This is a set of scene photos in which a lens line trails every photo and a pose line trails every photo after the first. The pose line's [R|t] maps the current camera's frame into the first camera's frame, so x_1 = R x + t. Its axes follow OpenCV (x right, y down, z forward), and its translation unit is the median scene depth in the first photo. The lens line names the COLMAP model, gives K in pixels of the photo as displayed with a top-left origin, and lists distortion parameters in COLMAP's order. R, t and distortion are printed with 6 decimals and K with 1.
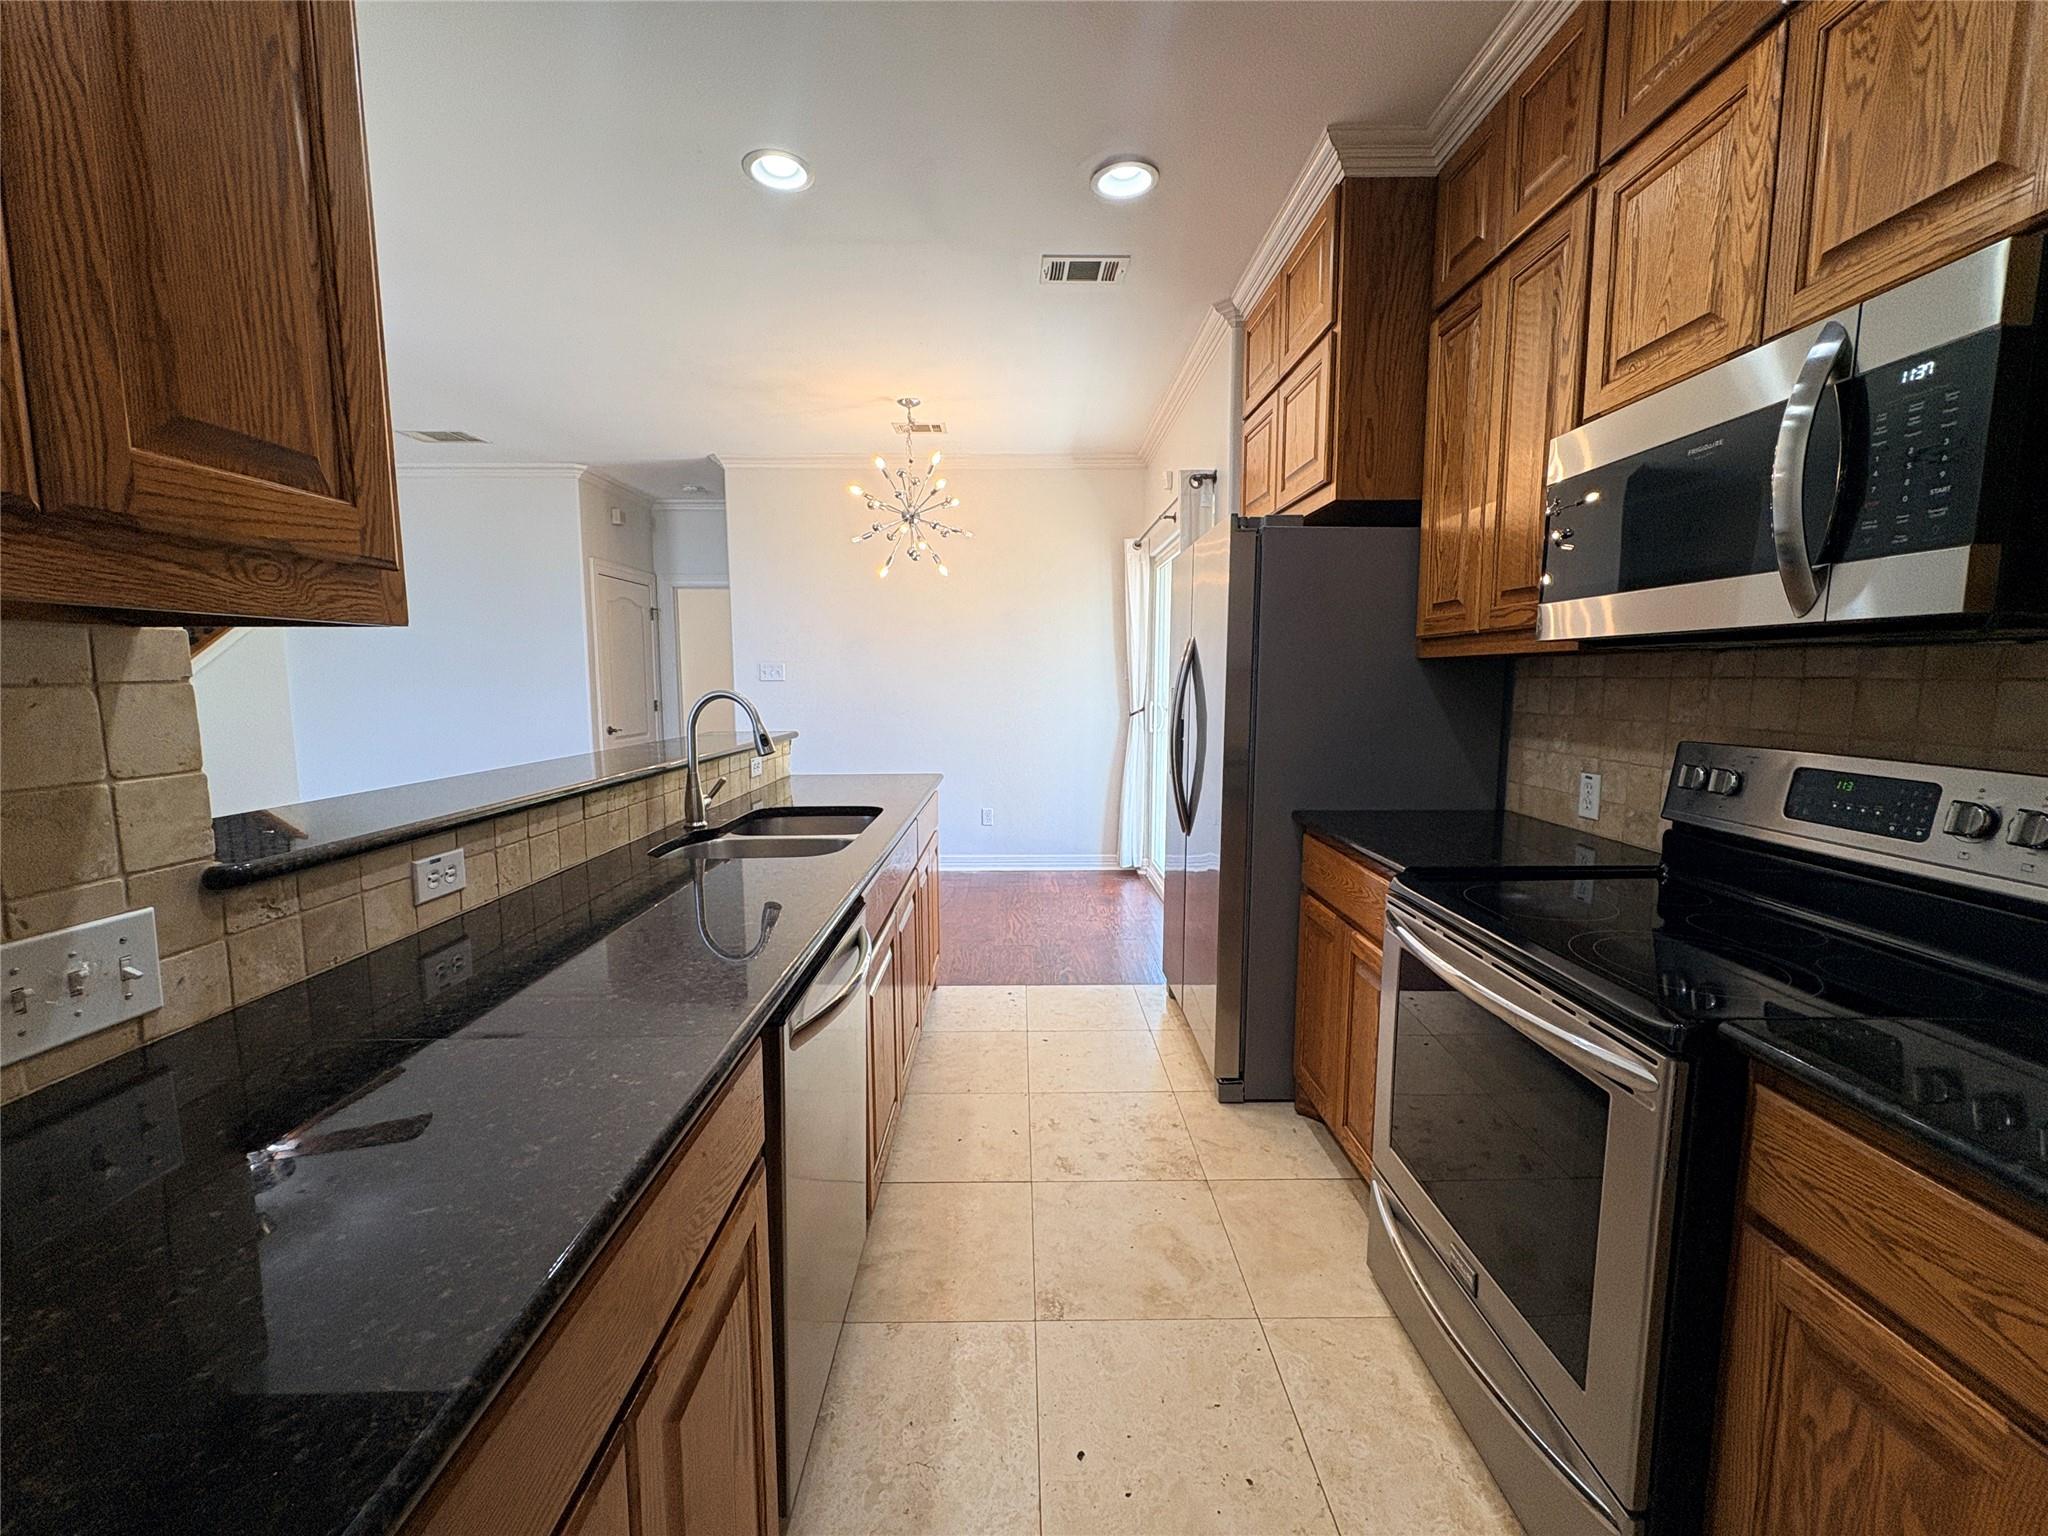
lens RADIAL K [[816.1, 0, 1024.4], [0, 816.1, 767.0], [0, 0, 1]] dist [0.000265, 0.000250]
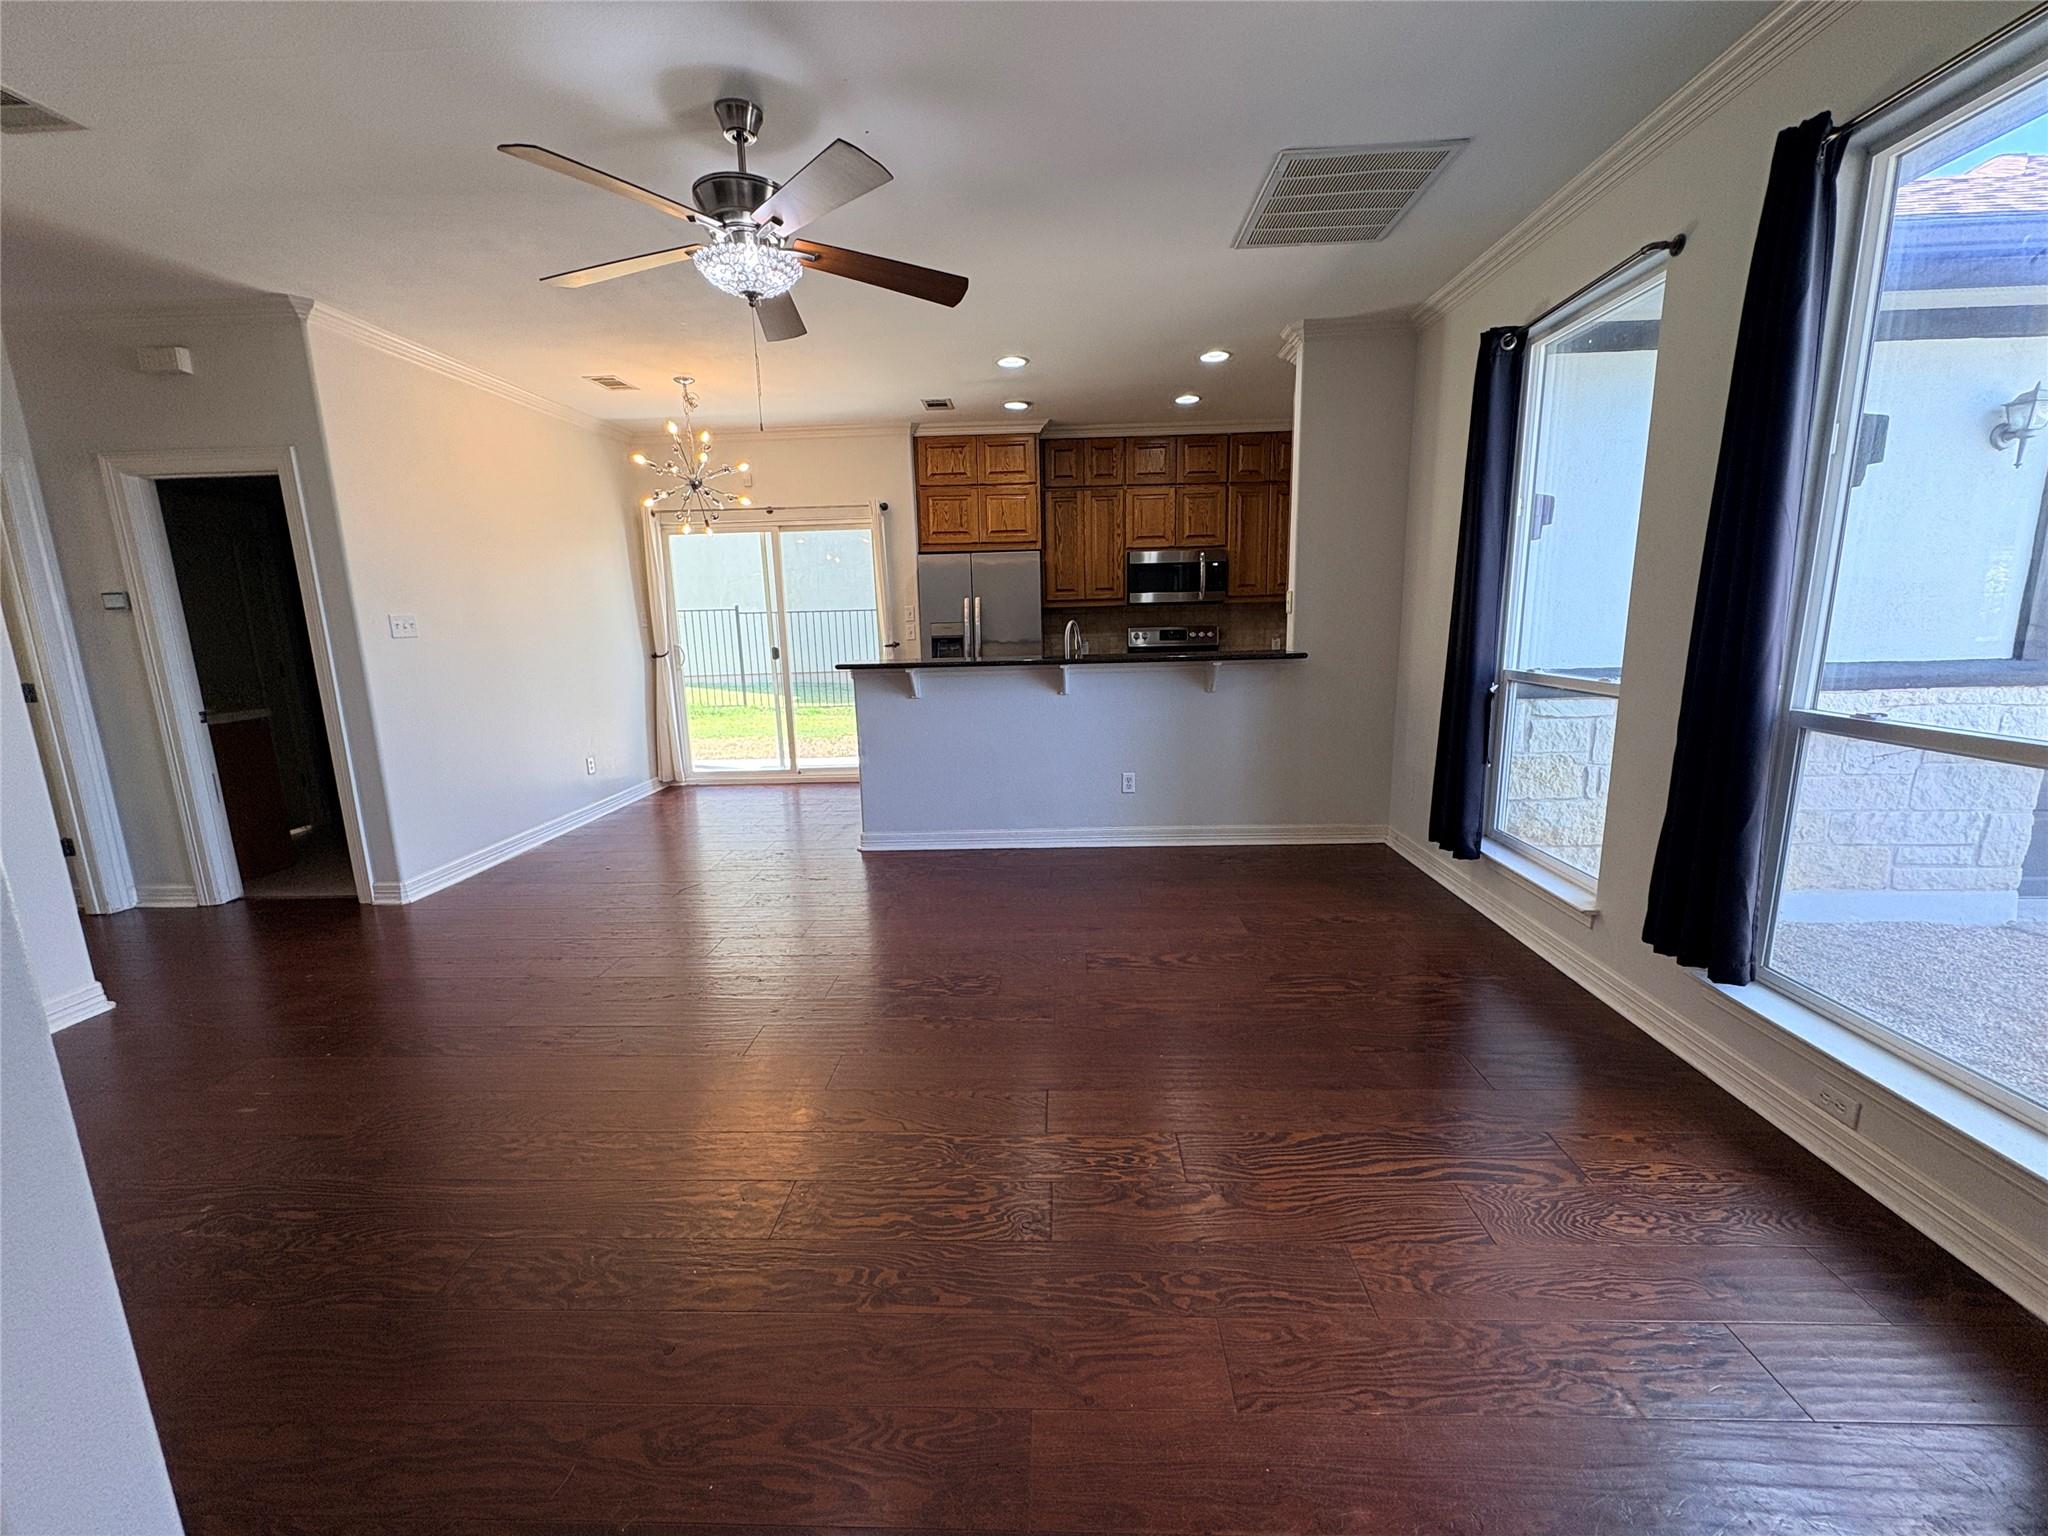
lens RADIAL K [[816.1, 0, 1026.5], [0, 816.1, 765.4], [0, 0, 1]] dist [0.000265, 0.000250]
pose [[0.038265, -0.188777, 0.981274, -2.911341], [0.133947, 0.974100, 0.182173, -0.150884], [-0.990249, 0.124468, 0.062560, 1.155296]]
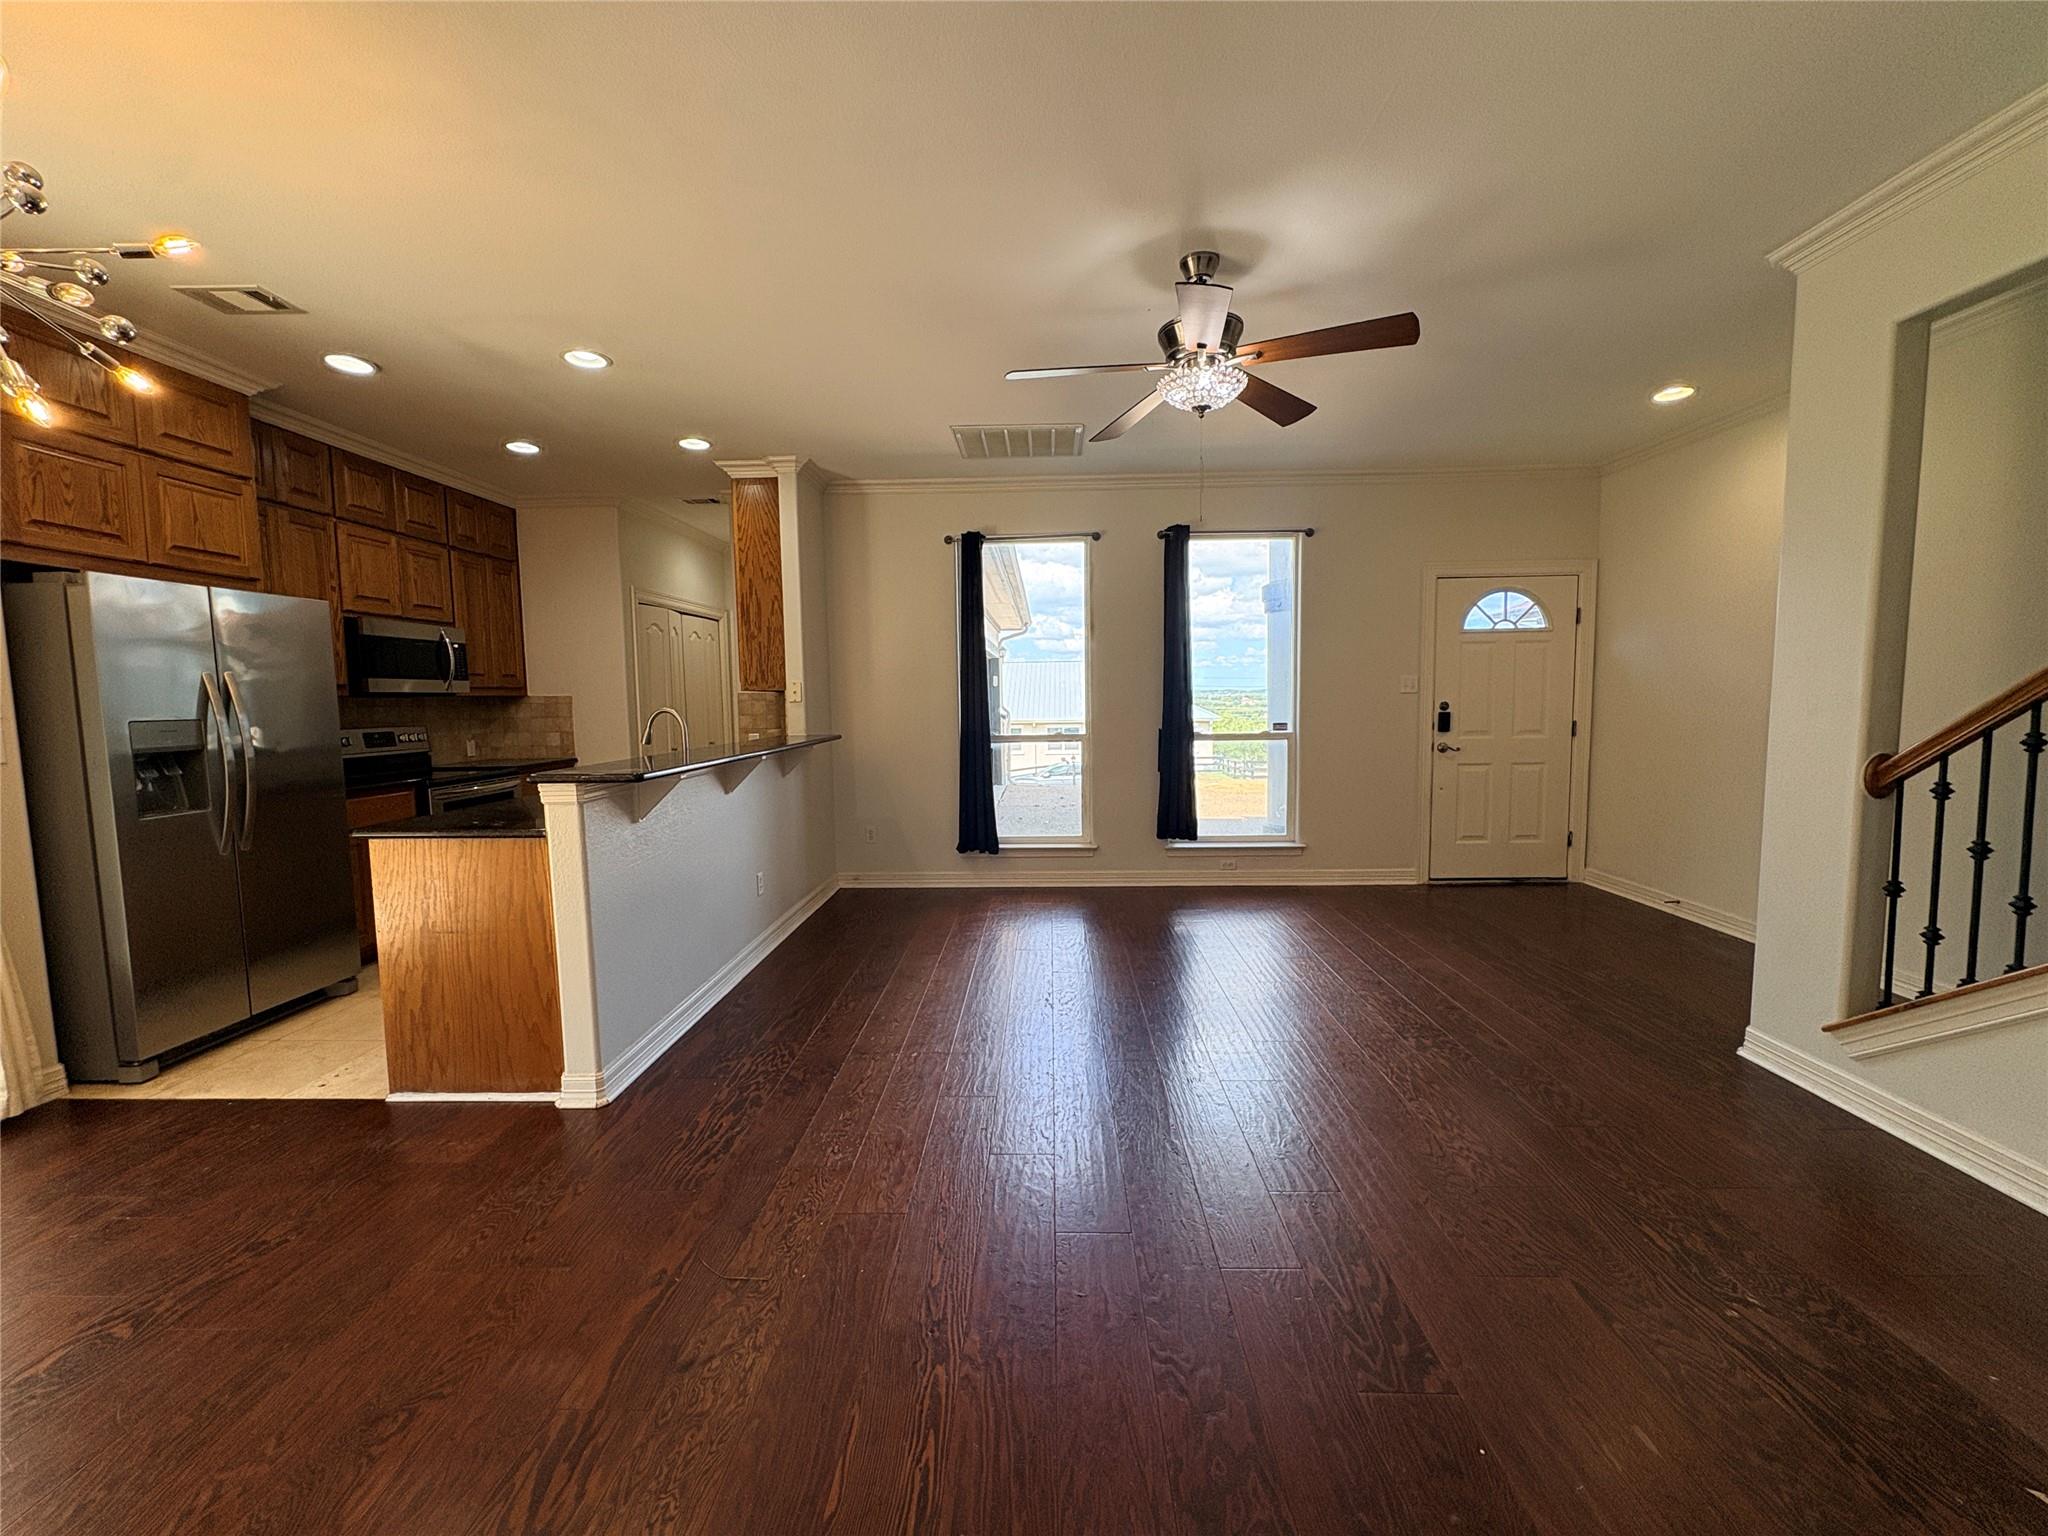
lens RADIAL K [[816.1, 0, 1028.5], [0, 816.1, 764.1], [0, 0, 1]] dist [0.000265, 0.000250]
pose [[-0.999504, 0.011099, 0.029458, -1.339869], [0.016587, 0.981026, 0.193165, -0.342516], [-0.026756, 0.193557, -0.980724, 3.055469]]
